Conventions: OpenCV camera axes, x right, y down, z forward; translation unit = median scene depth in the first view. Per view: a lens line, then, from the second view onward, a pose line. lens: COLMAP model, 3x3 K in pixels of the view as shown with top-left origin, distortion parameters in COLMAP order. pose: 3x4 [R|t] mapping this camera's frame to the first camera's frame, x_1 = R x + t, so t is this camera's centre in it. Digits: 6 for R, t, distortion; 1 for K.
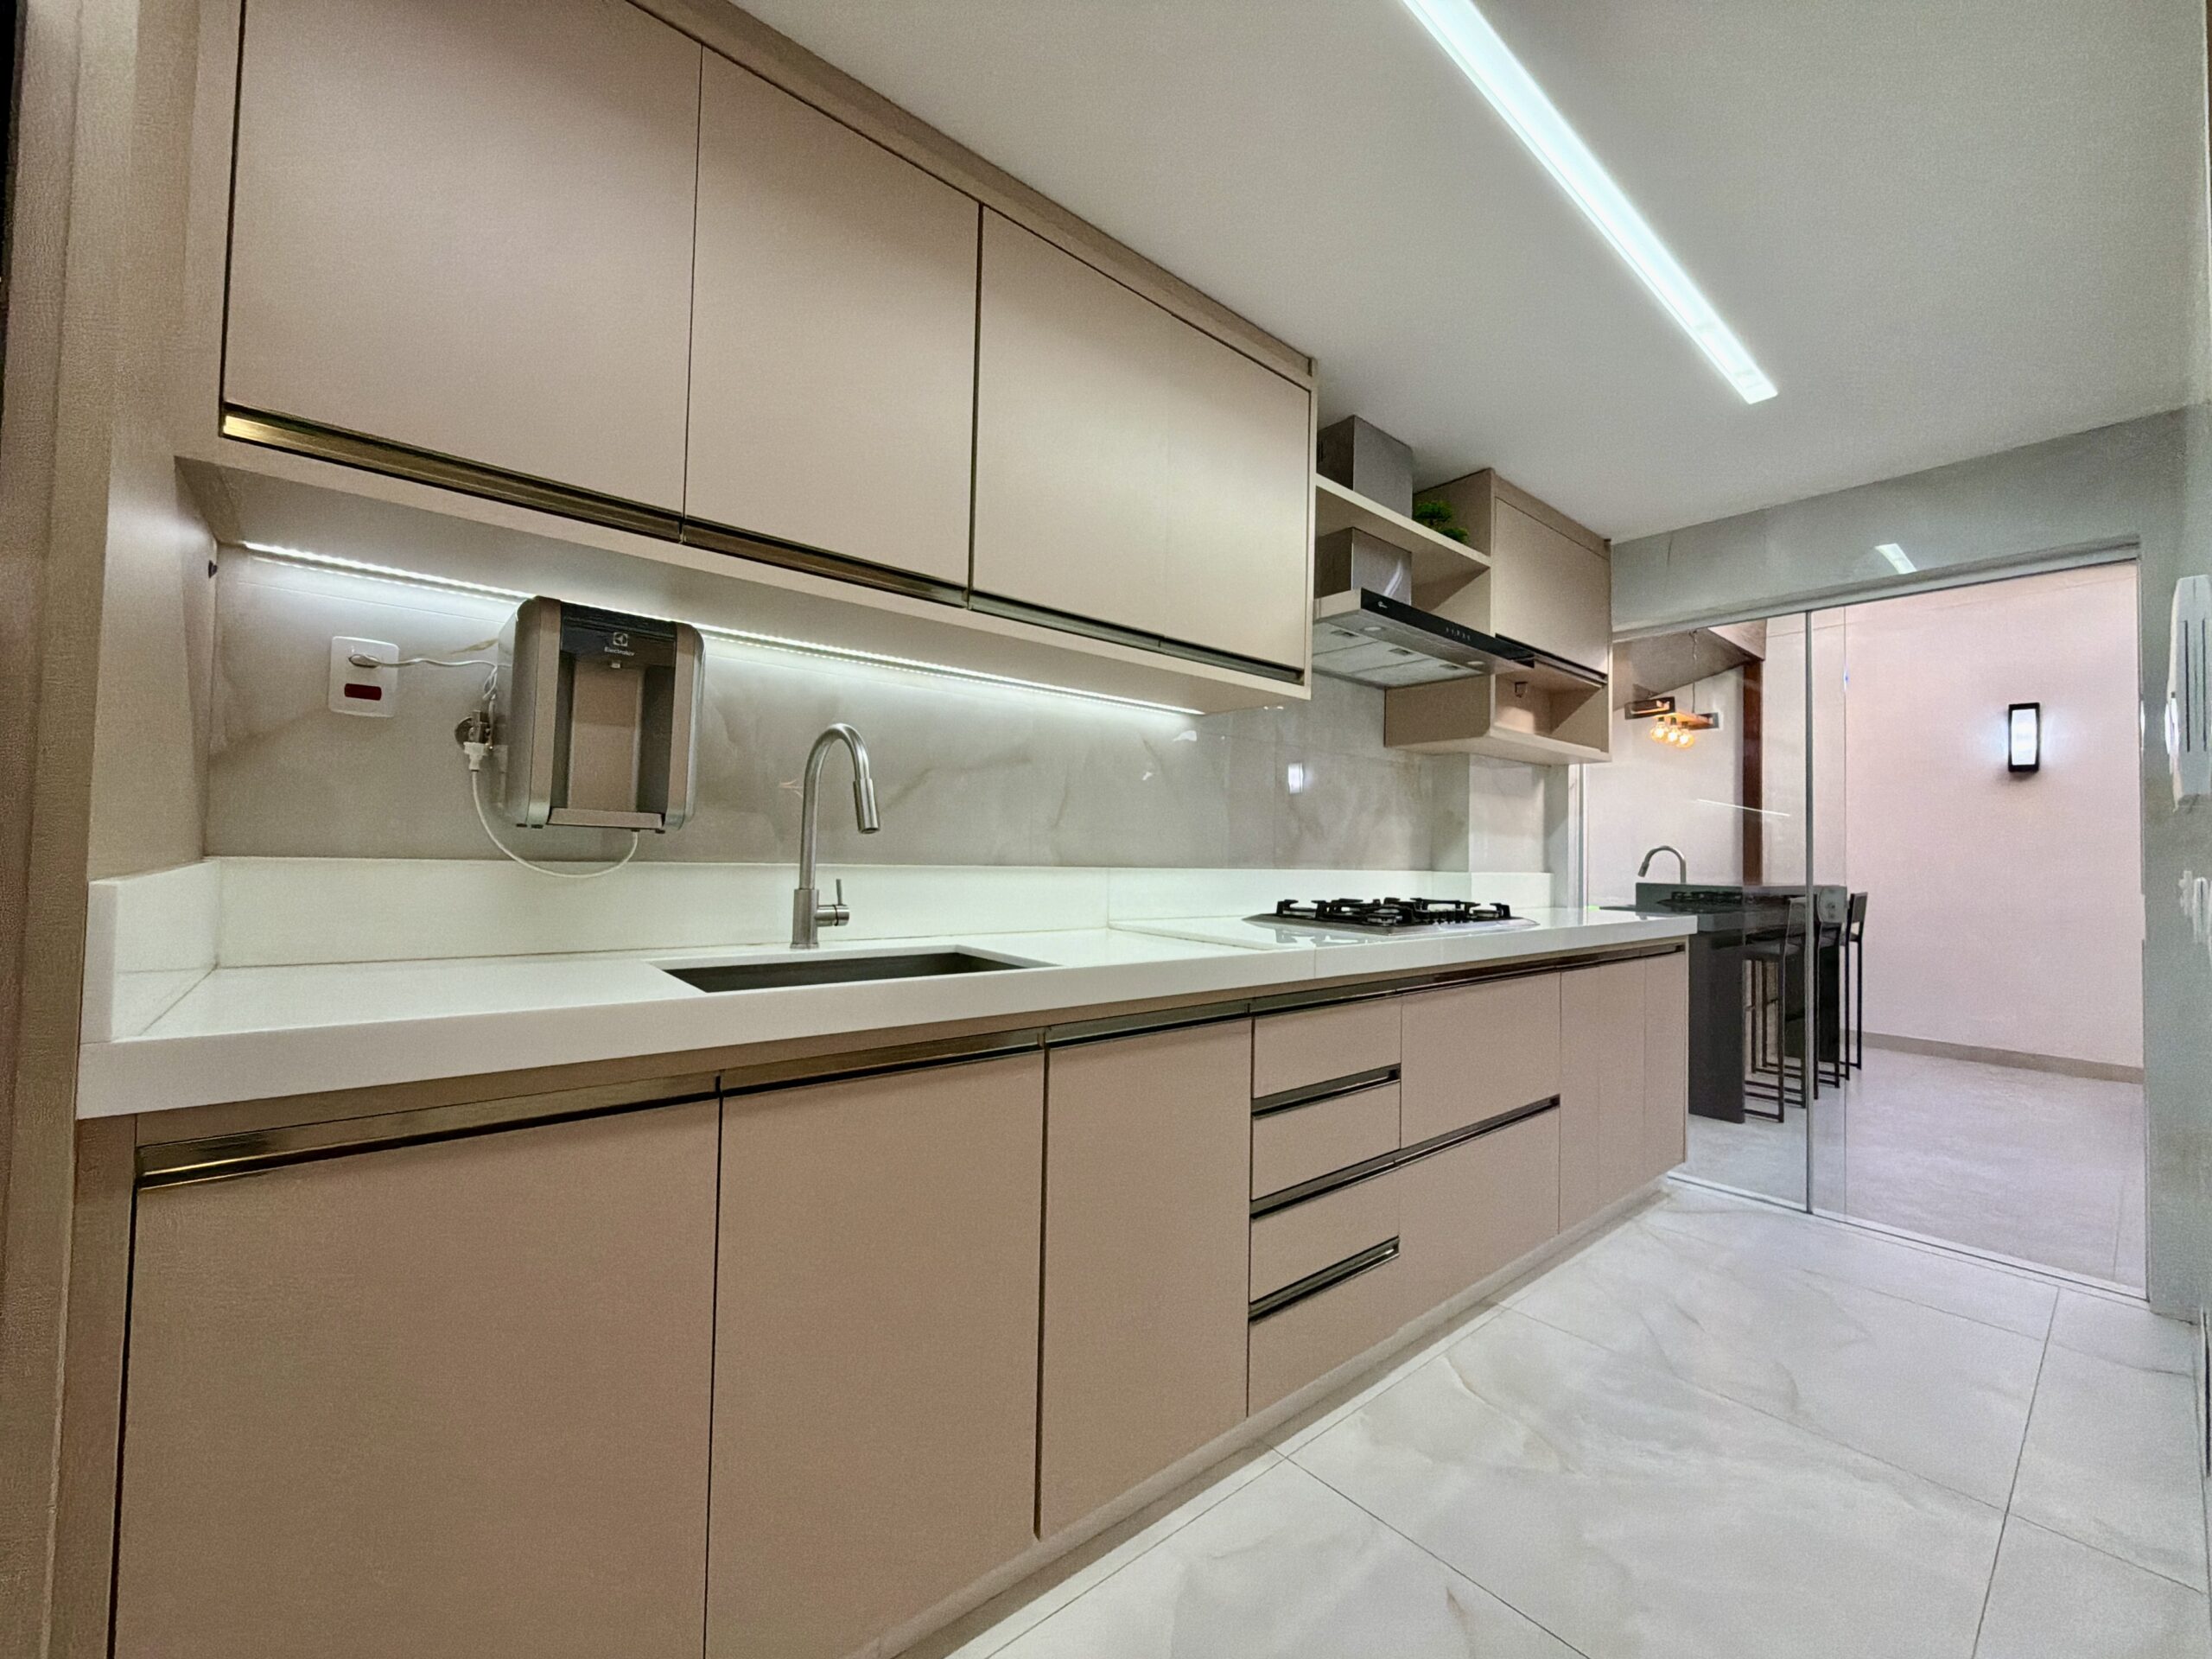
lens RADIAL K [[882.1, 0, 1107.0], [0, 882.1, 830.4], [0, 0, 1]] dist [0.000148, -0.000016]
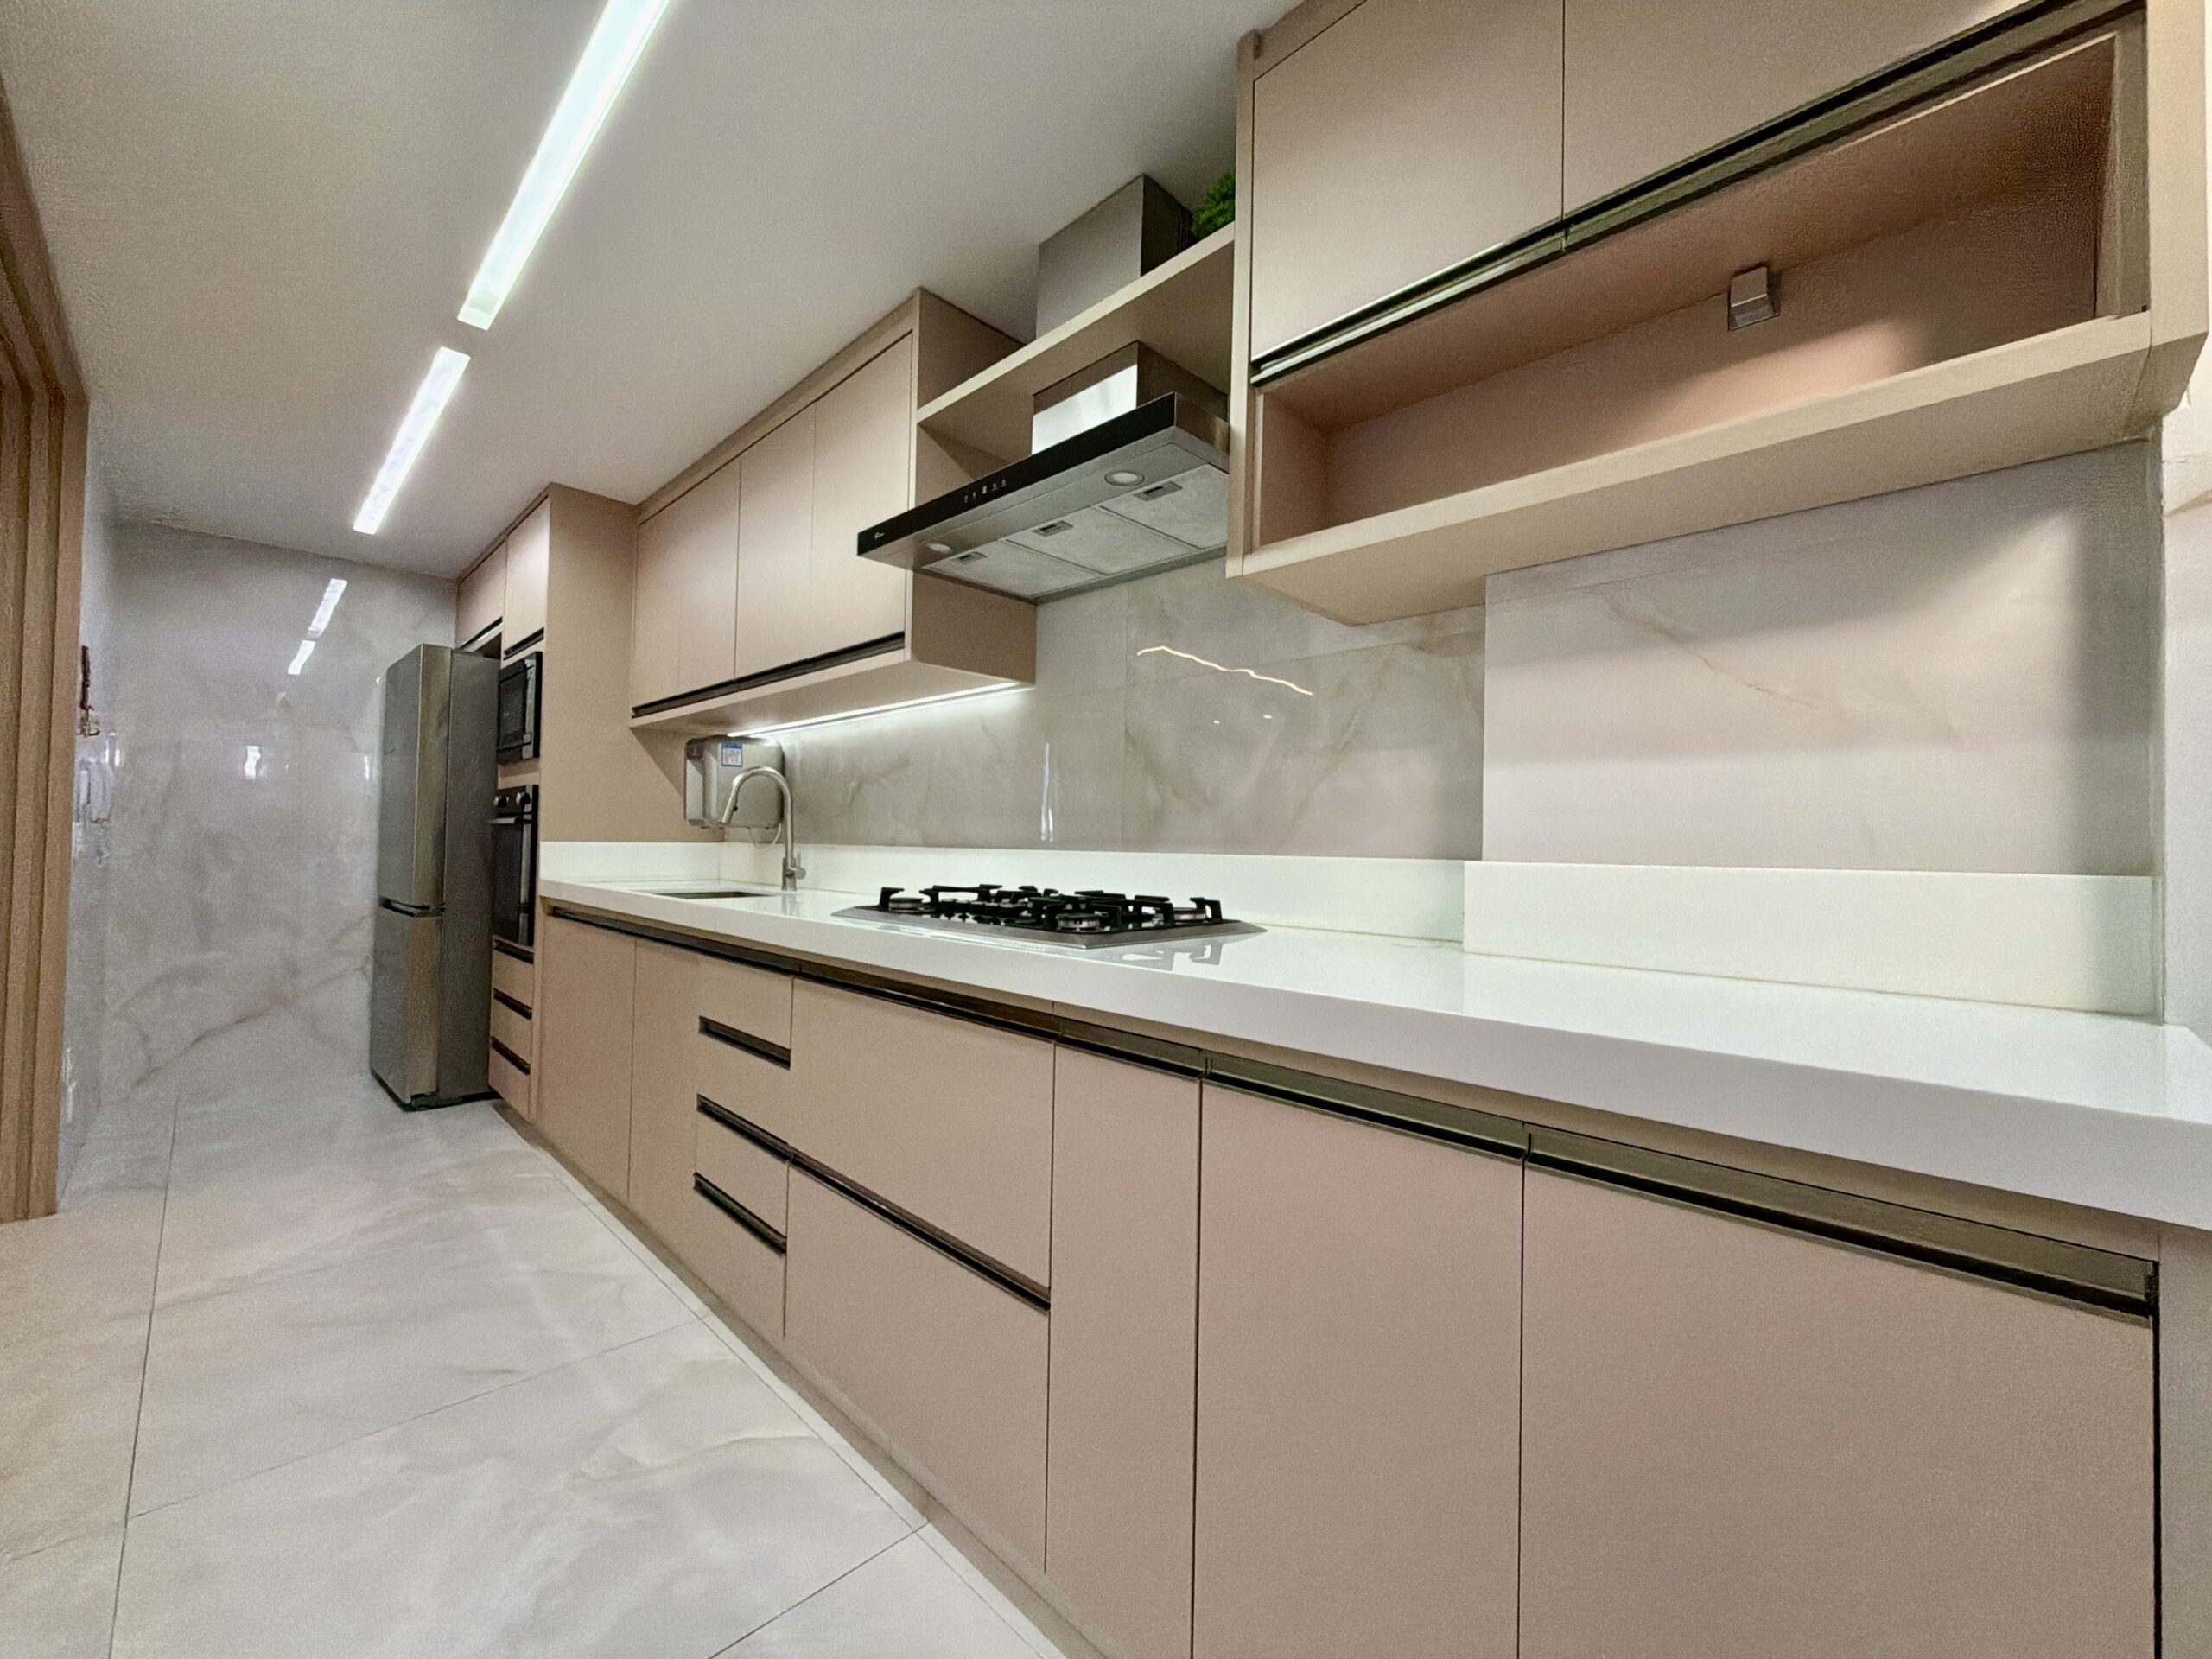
lens RADIAL K [[882.1, 0, 1107.0], [0, 882.1, 830.4], [0, 0, 1]] dist [0.000148, -0.000016]
pose [[0.092582, -0.039900, -0.994905, 1.501361], [0.011926, 0.999170, -0.038961, 0.087615], [0.995634, -0.008259, 0.092981, 1.454568]]
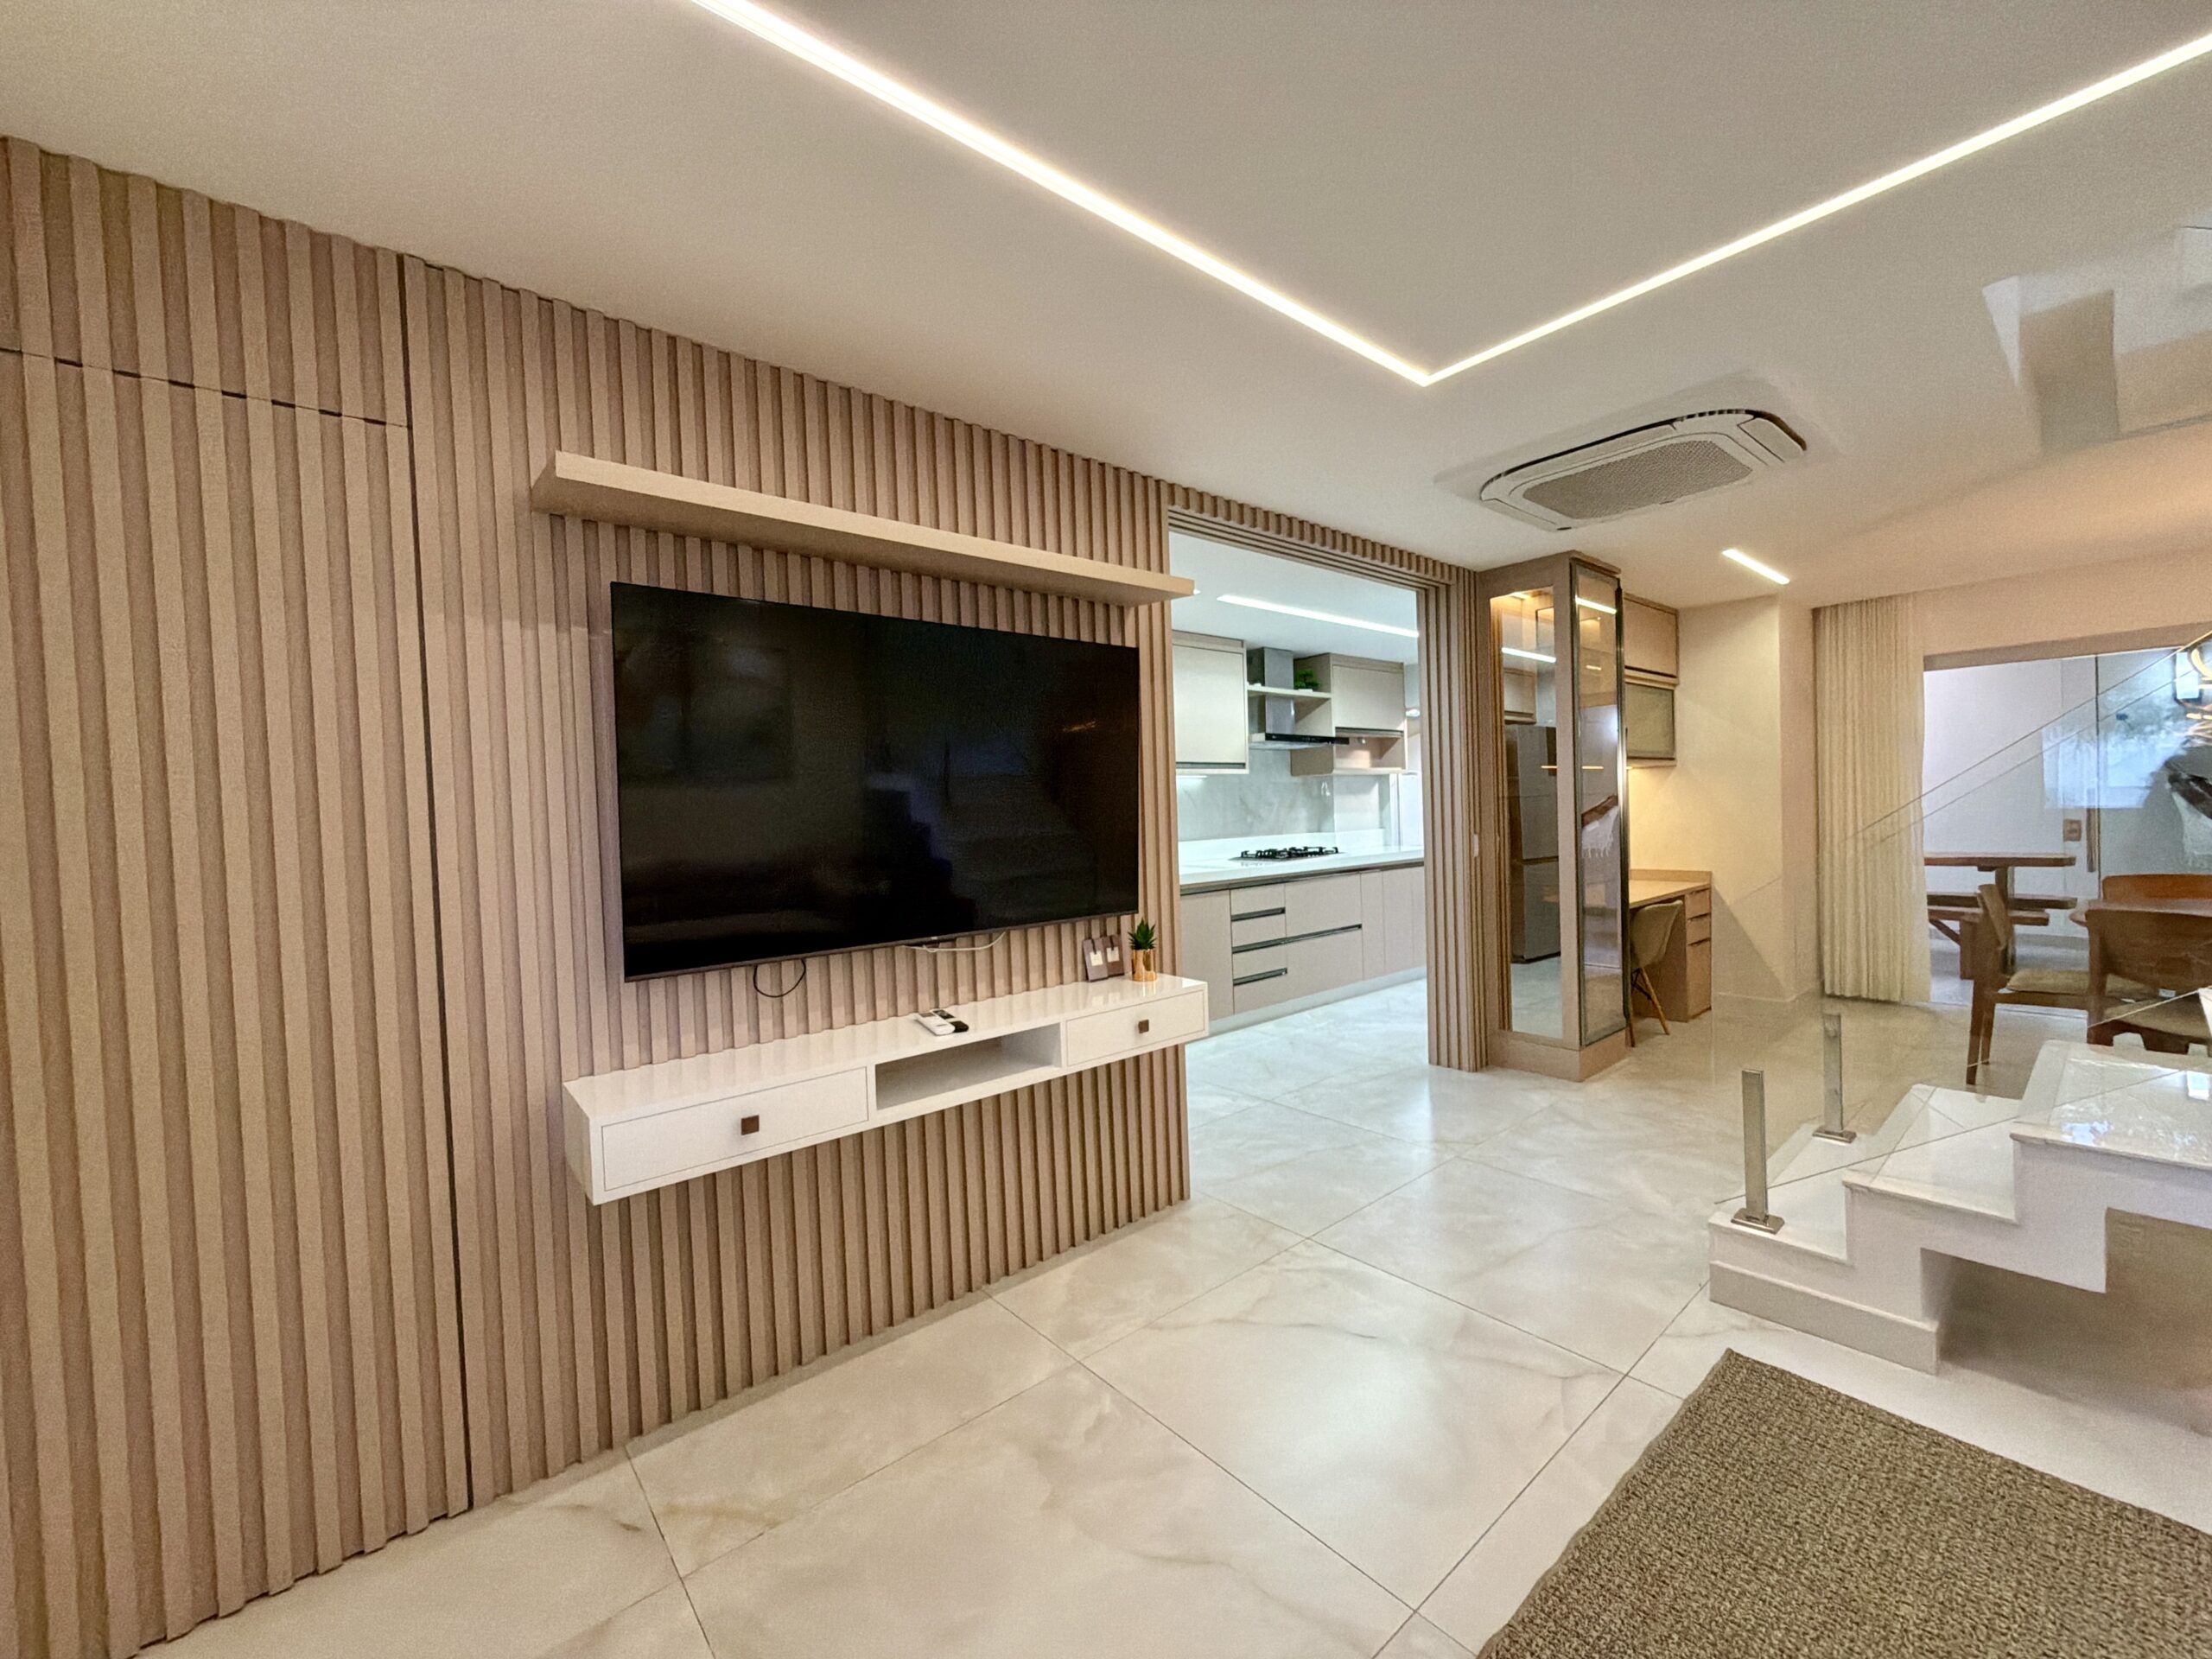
lens RADIAL K [[882.1, 0, 1107.0], [0, 882.1, 830.4], [0, 0, 1]] dist [0.000148, -0.000016]
pose [[0.998329, -0.057787, -0.000742, -0.253985], [0.057752, 0.997092, 0.049730, -0.175417], [-0.002134, -0.049689, 0.998762, -2.083436]]
